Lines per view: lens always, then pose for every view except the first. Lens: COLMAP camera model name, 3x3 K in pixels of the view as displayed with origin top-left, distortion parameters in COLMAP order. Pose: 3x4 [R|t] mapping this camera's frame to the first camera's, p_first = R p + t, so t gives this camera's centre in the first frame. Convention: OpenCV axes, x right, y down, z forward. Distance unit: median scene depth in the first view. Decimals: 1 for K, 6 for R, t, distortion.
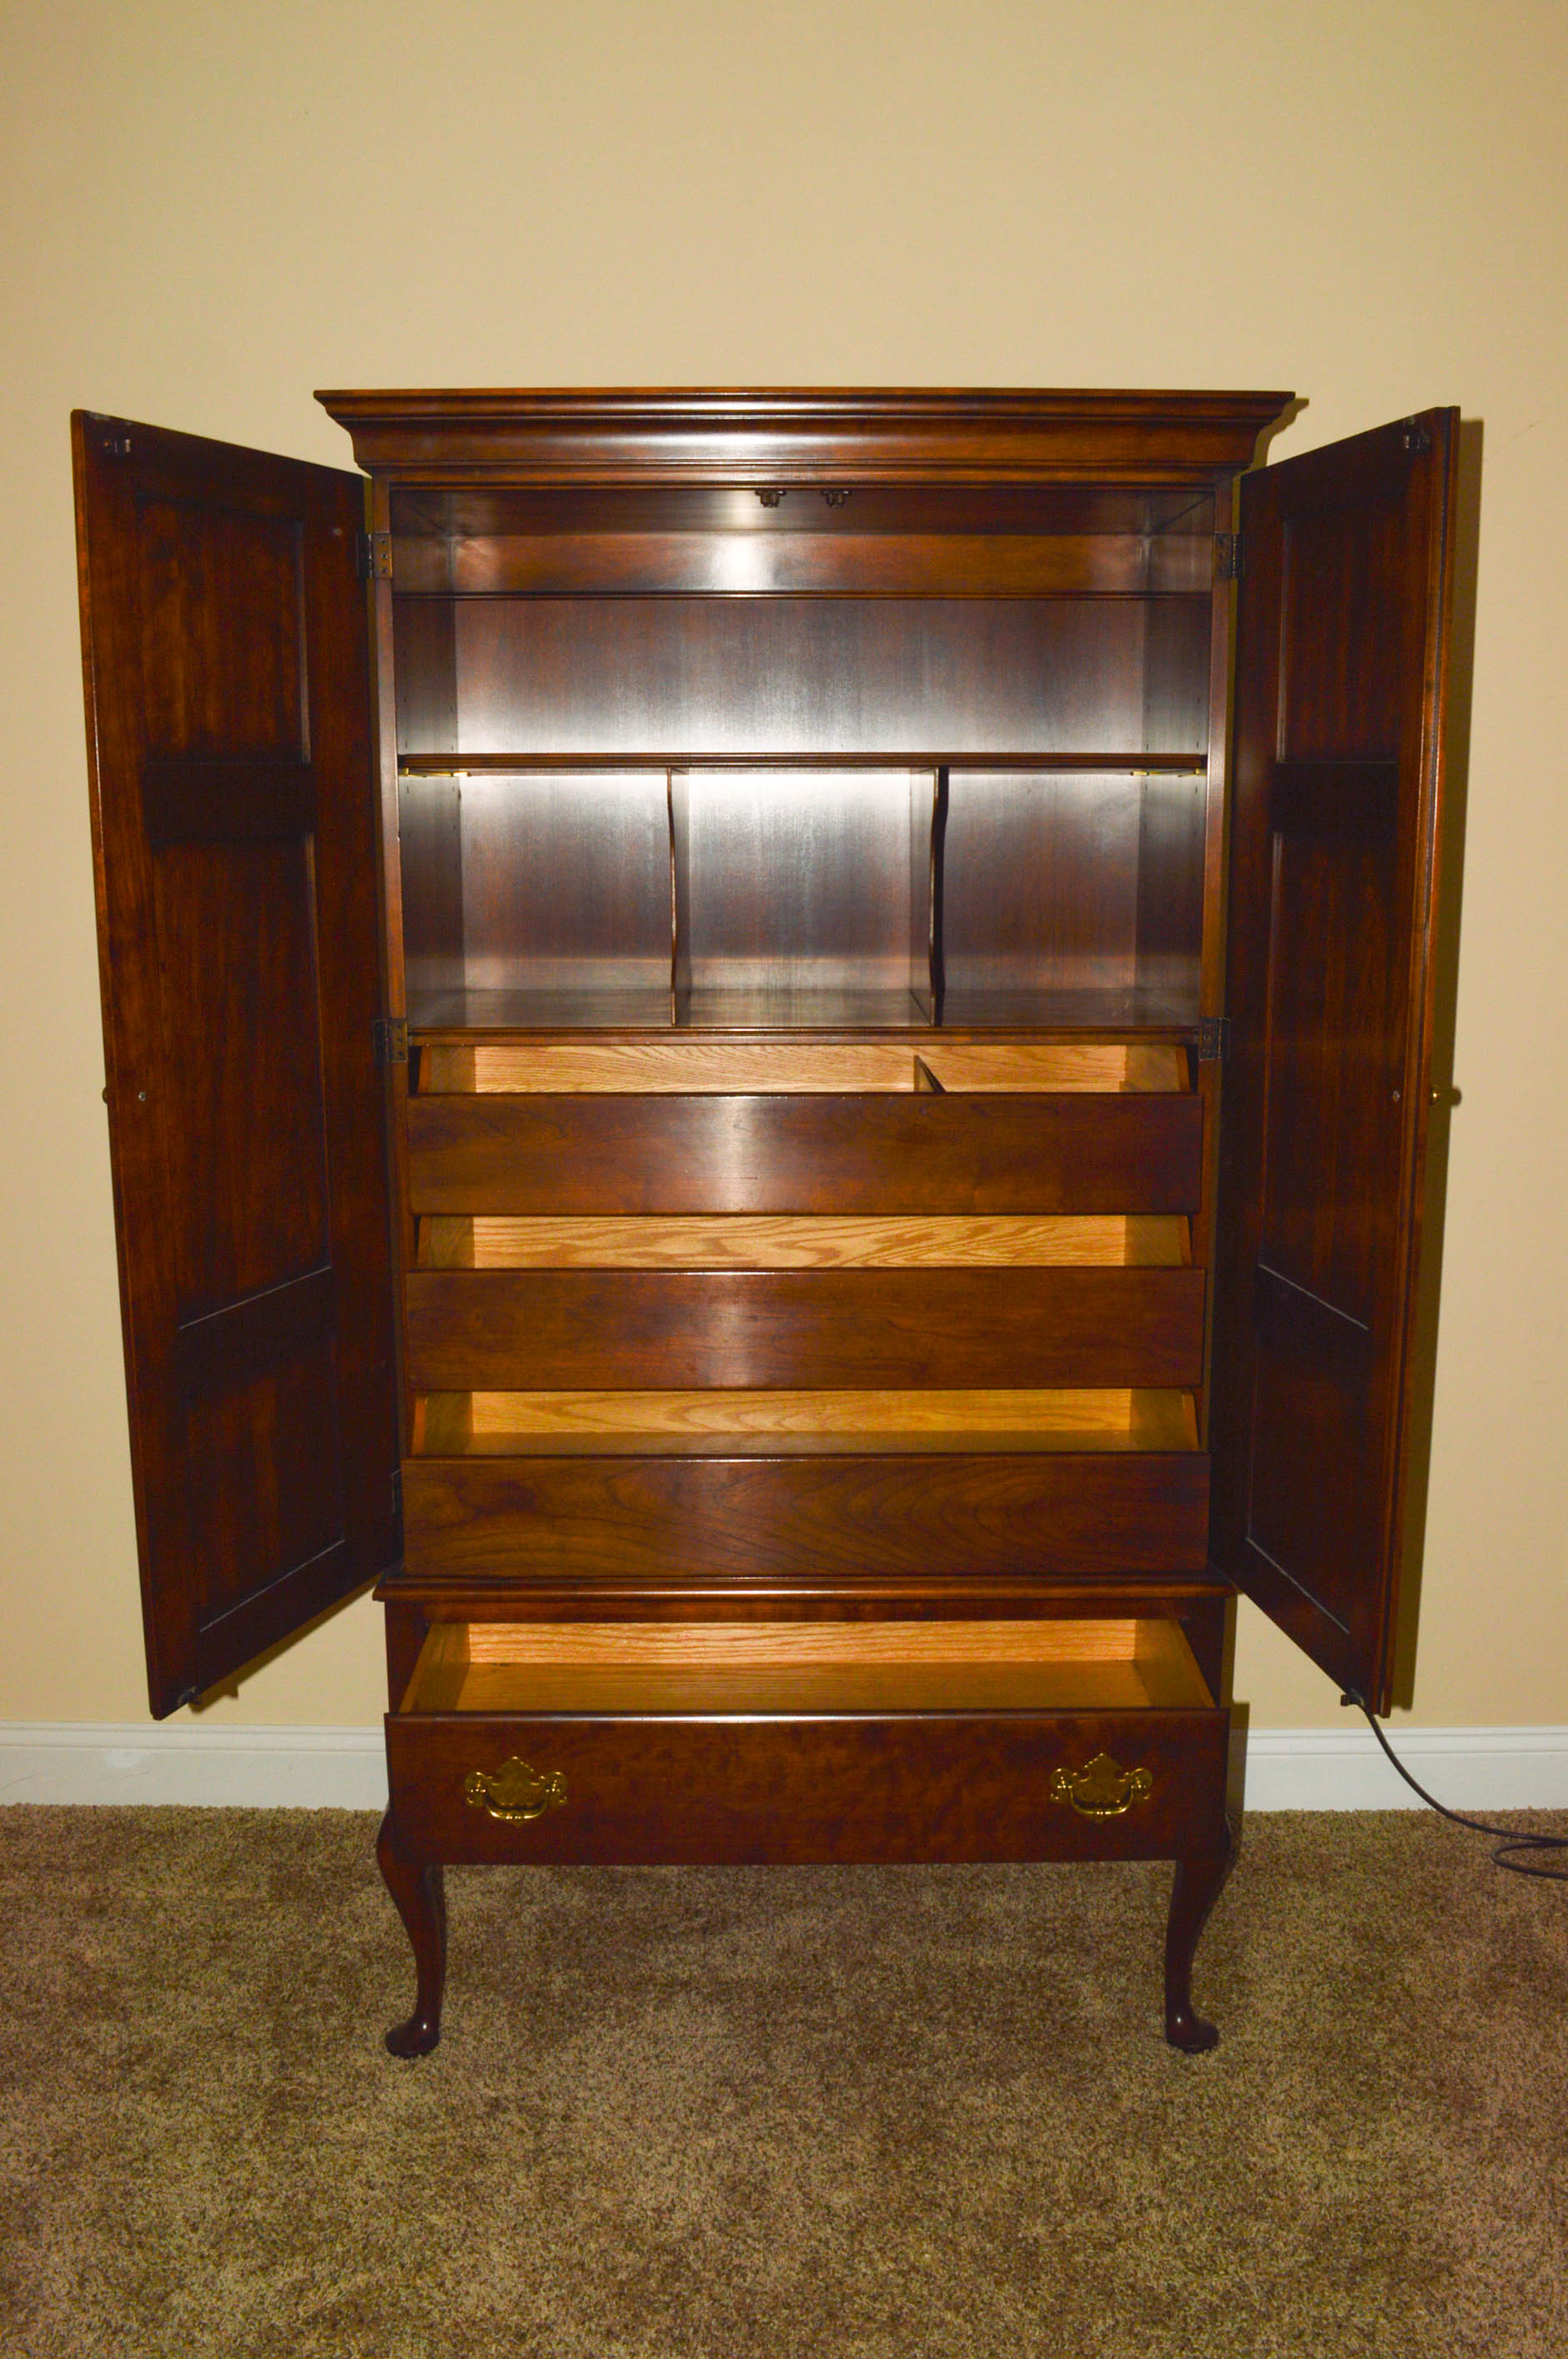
lens RADIAL K [[1973.5, 0, 816.7], [0, 1973.5, 1168.3], [0, 0, 1]] dist [-0.100050, 0.012454]
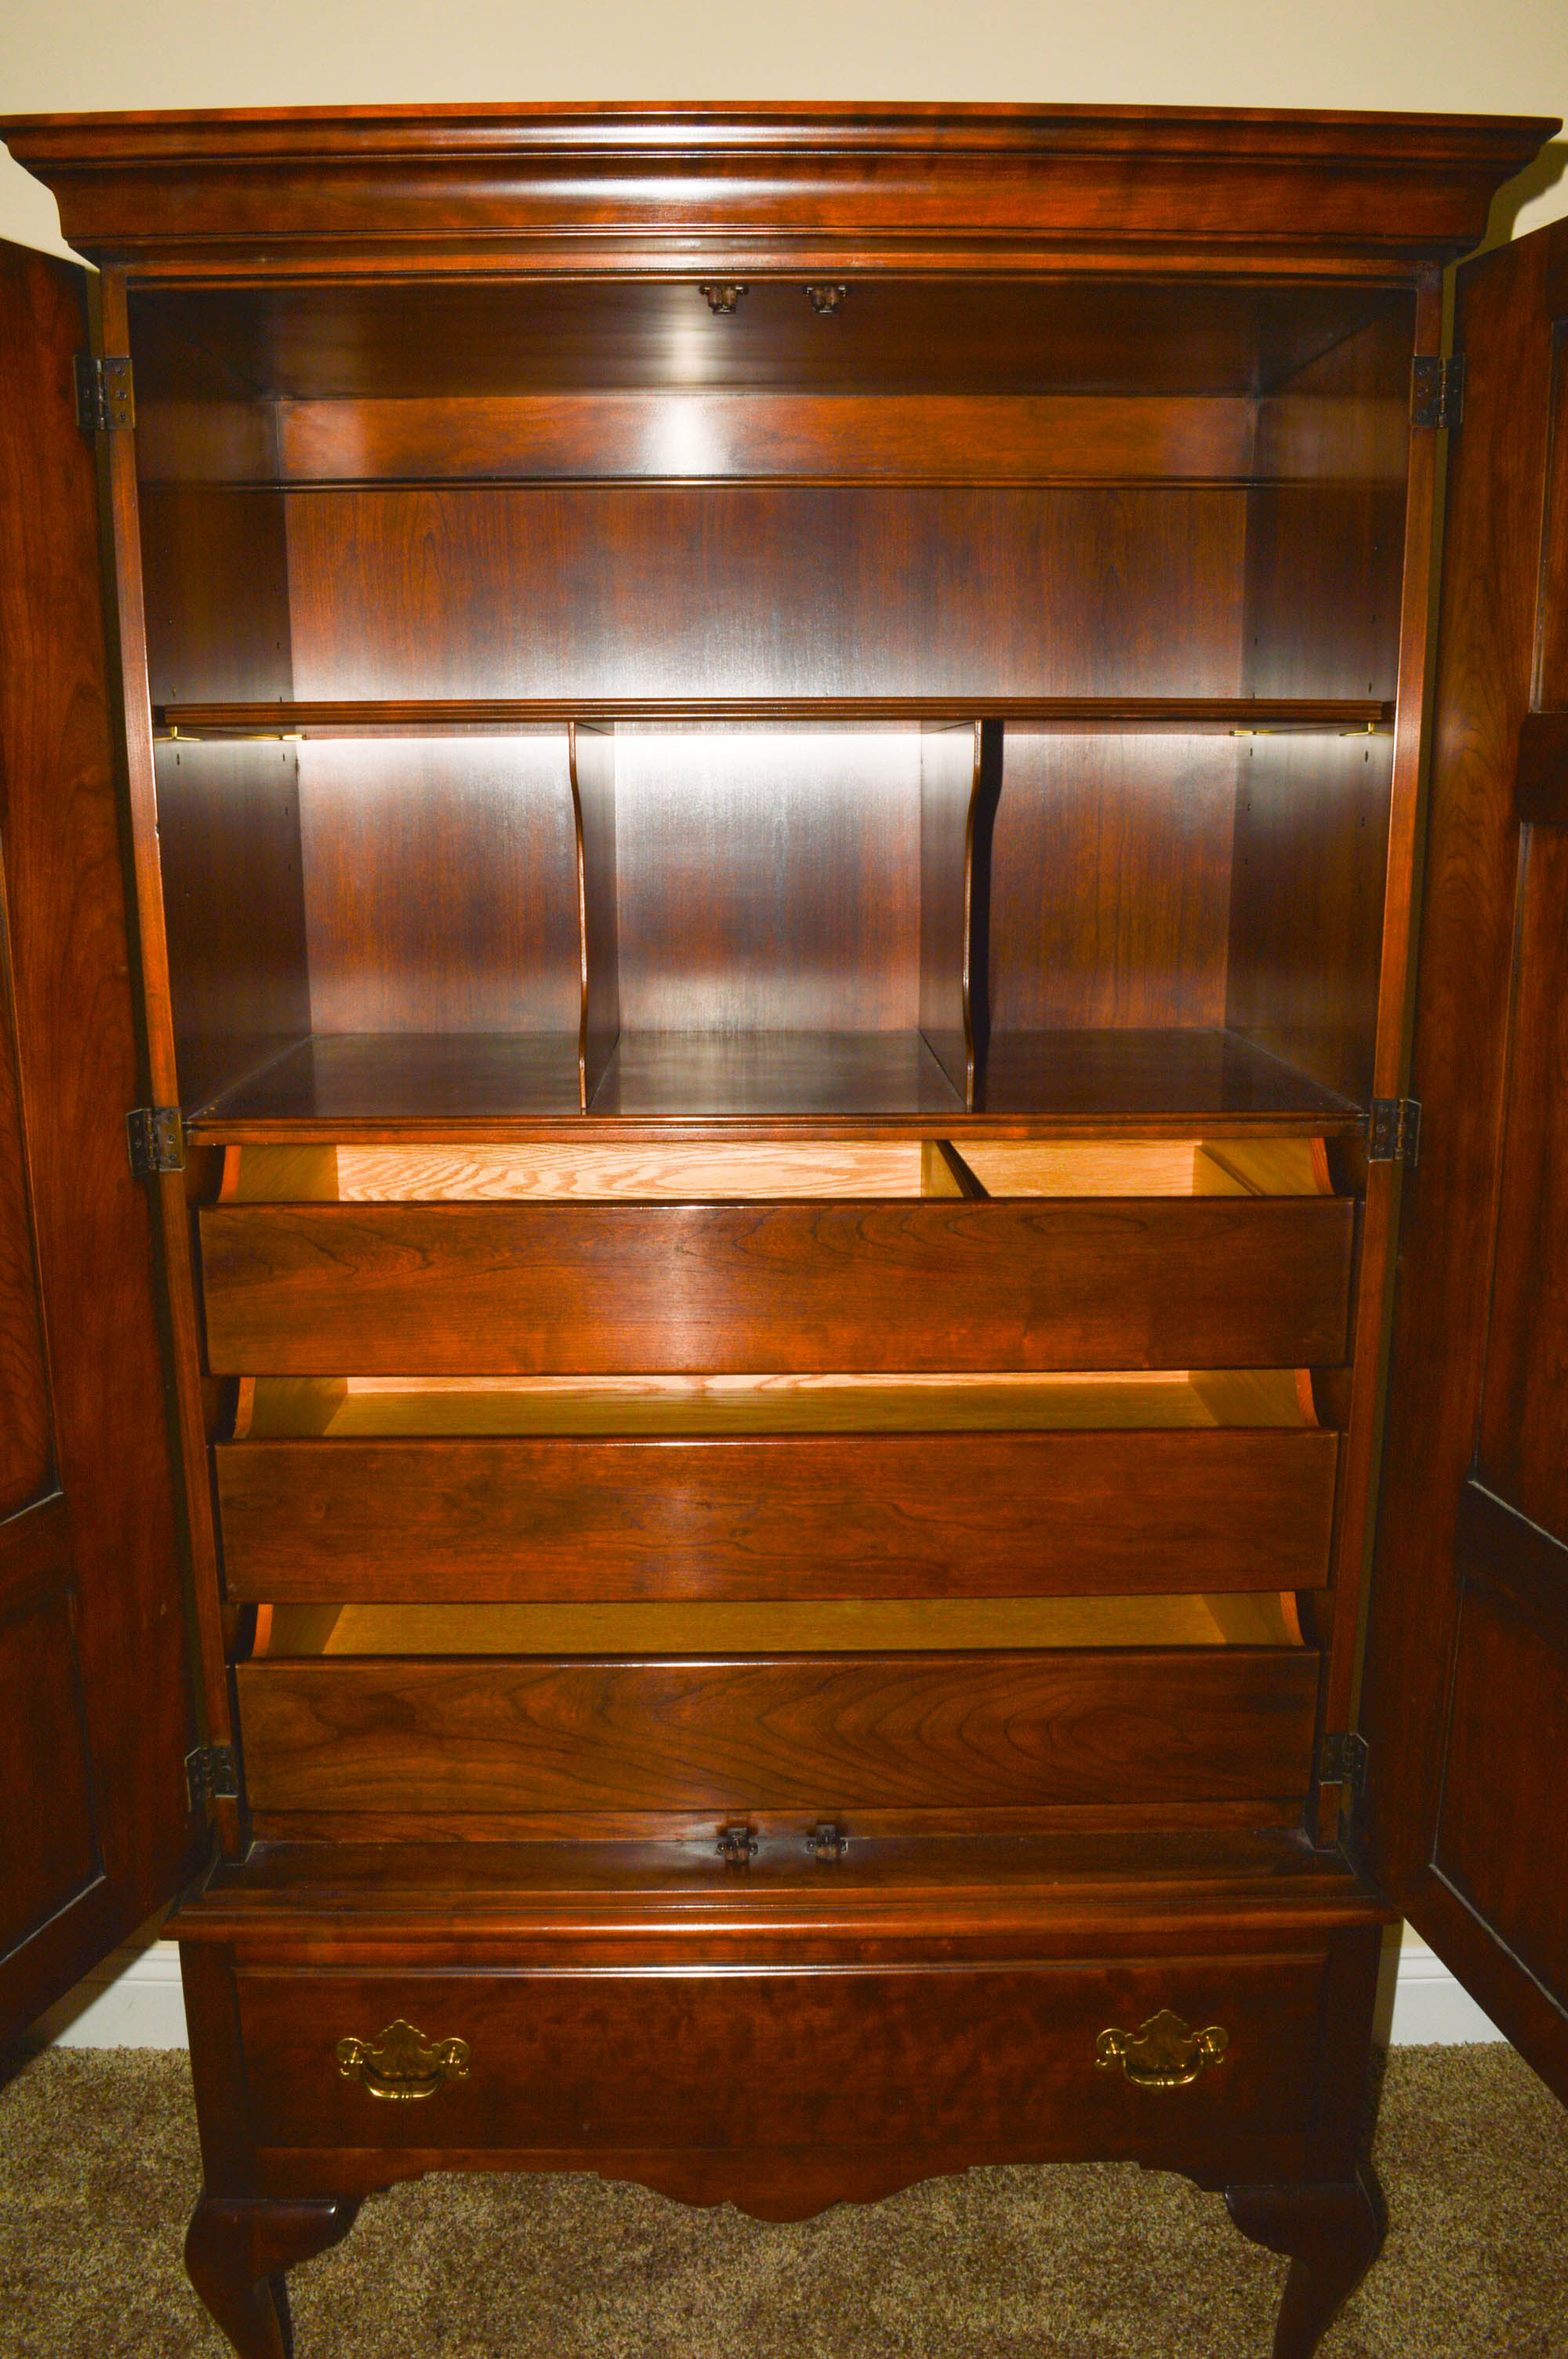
lens RADIAL K [[1866.8, 0, 784.0], [0, 1866.8, 1179.5], [0, 0, 1]] dist [-0.111024, 0.033542]
pose [[0.999982, -0.004135, 0.004331, -0.006170], [0.003990, 0.999451, 0.032895, -0.059845], [-0.004465, -0.032877, 0.999449, 0.316056]]
